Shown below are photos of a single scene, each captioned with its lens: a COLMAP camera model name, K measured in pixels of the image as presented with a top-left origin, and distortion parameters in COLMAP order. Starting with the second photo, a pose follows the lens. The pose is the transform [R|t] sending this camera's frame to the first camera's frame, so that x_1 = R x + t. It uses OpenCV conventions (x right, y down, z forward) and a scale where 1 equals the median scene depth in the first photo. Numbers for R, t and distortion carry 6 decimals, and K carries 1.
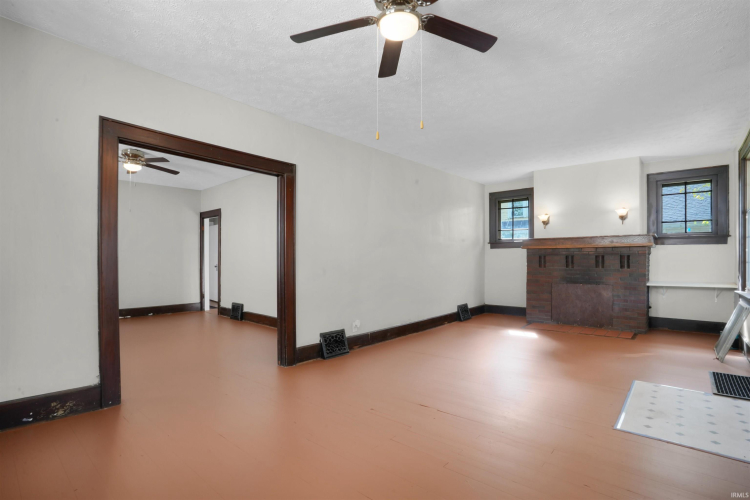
lens RADIAL K [[367.4, 0, 377.8], [0, 367.4, 253.6], [0, 0, 1]] dist [-0.052284, 0.000322]
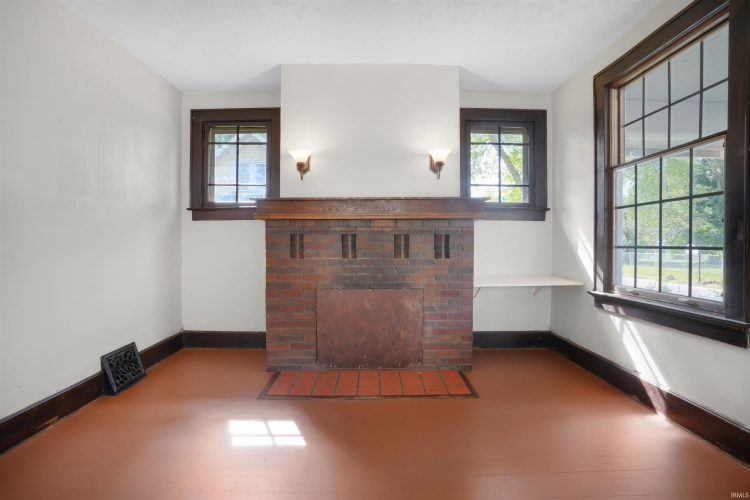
lens RADIAL K [[367.4, 0, 377.8], [0, 367.4, 253.6], [0, 0, 1]] dist [-0.052284, 0.000322]
pose [[0.750501, -0.020909, 0.660538, 0.211438], [-0.012442, 0.998875, 0.045755, 0.008214], [-0.660752, -0.042558, 0.749397, 0.568170]]
